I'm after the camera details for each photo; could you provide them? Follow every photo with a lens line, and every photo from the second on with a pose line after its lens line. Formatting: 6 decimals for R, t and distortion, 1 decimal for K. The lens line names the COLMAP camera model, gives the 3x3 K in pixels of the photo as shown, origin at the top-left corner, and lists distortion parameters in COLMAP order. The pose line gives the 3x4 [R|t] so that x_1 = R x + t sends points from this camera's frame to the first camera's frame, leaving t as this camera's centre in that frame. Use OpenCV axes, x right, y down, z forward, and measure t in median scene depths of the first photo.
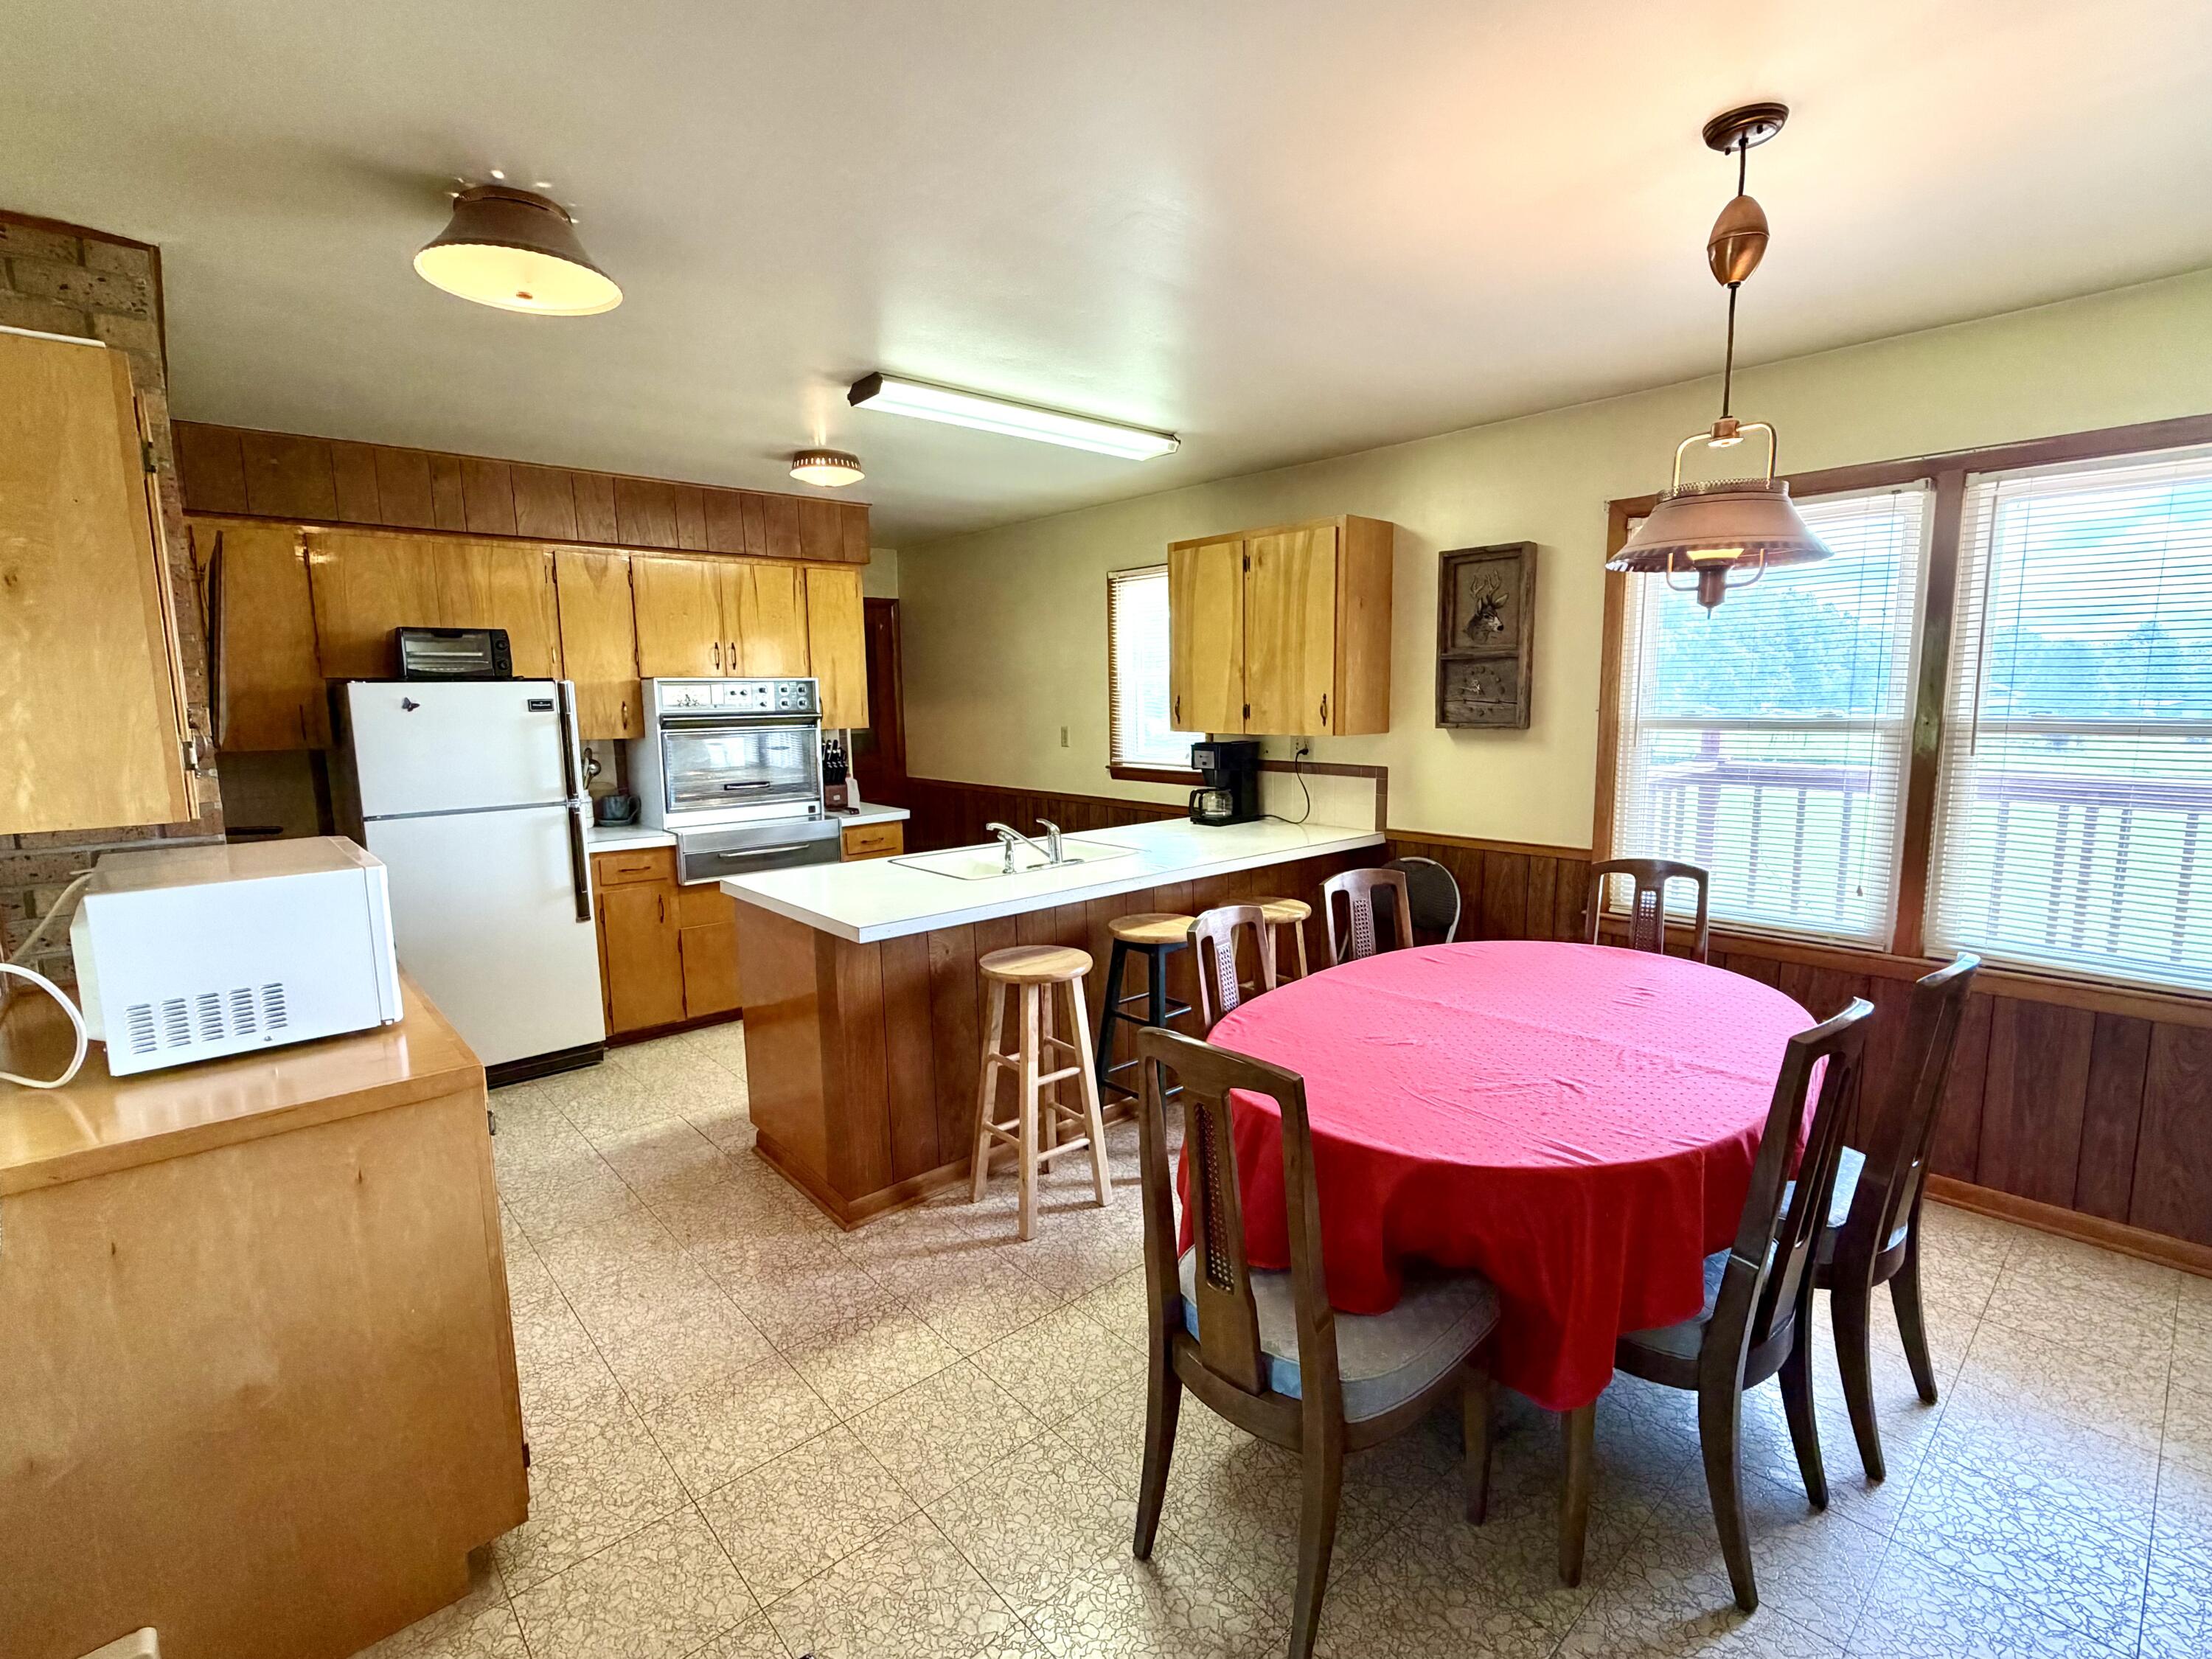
lens RADIAL K [[1020.3, 0, 1109.4], [0, 1020.3, 828.5], [0, 0, 1]] dist [0.003481, 0.000376]
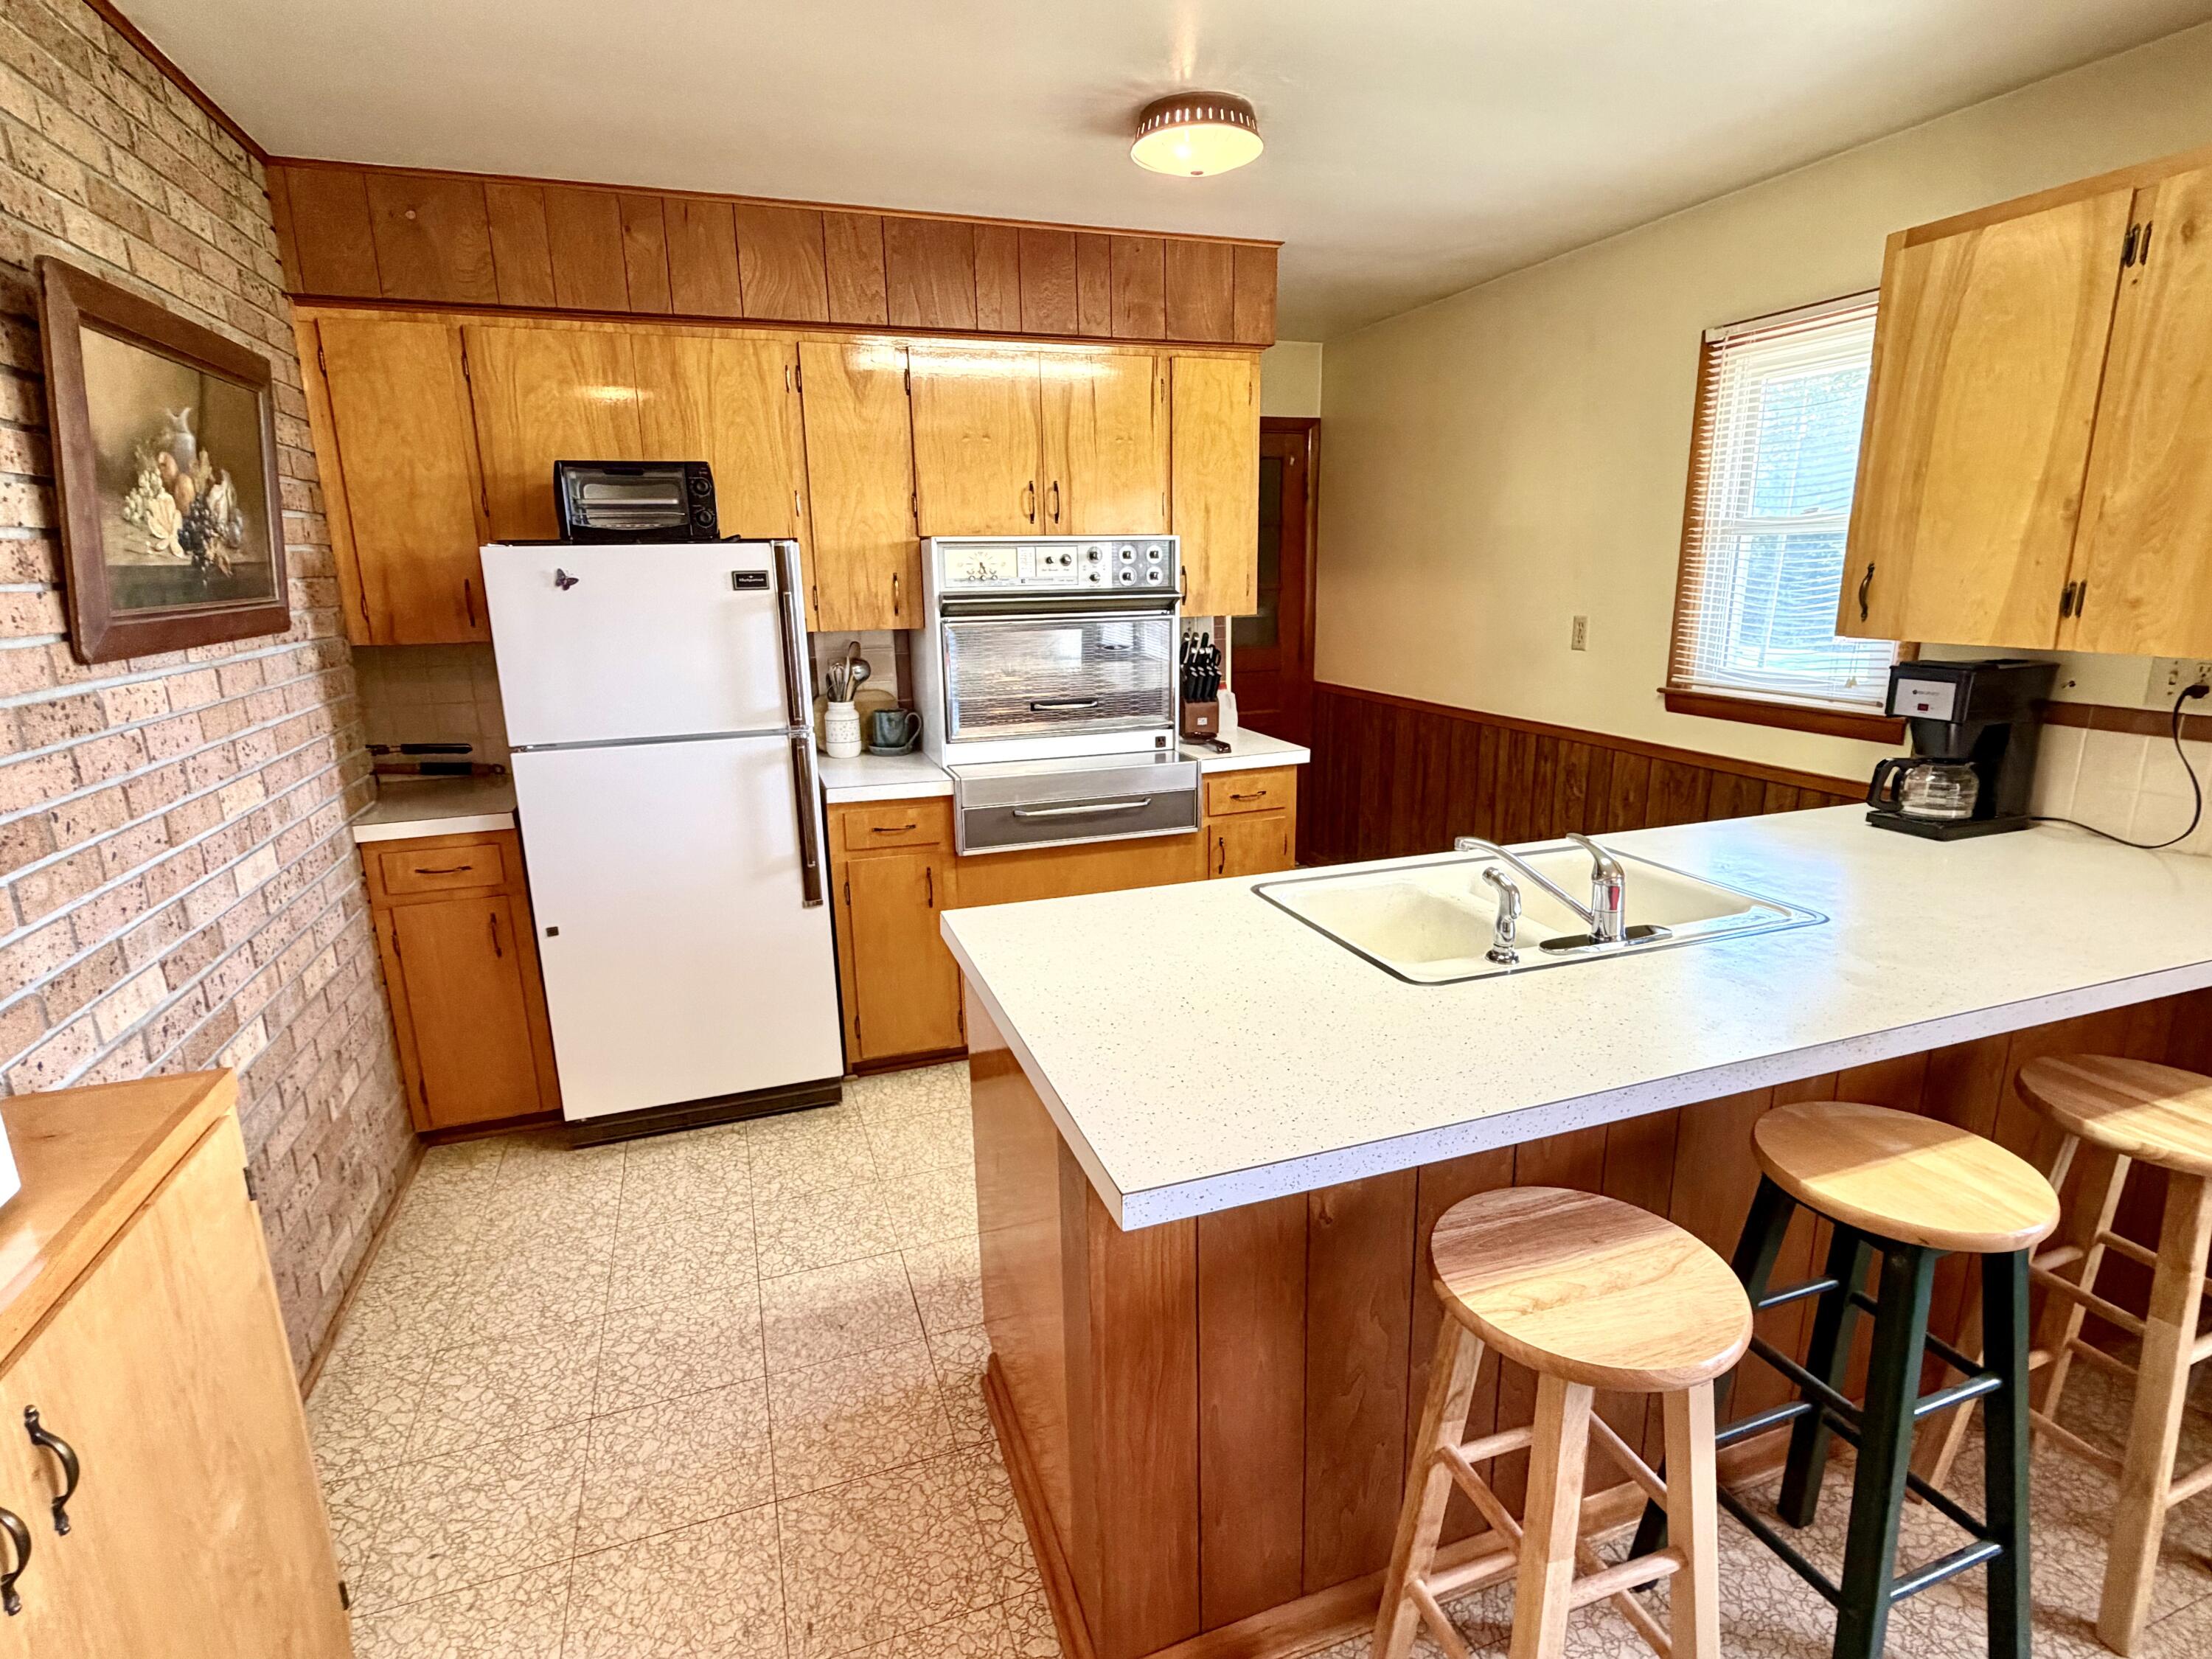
lens RADIAL K [[1097.4, 0, 1102.3], [0, 1097.4, 827.9], [0, 0, 1]] dist [0.003579, -0.001001]
pose [[0.923469, 0.088647, -0.373292, -0.065315], [-0.047784, 0.991940, 0.117350, -0.049646], [0.380687, -0.090531, 0.920262, 0.371334]]
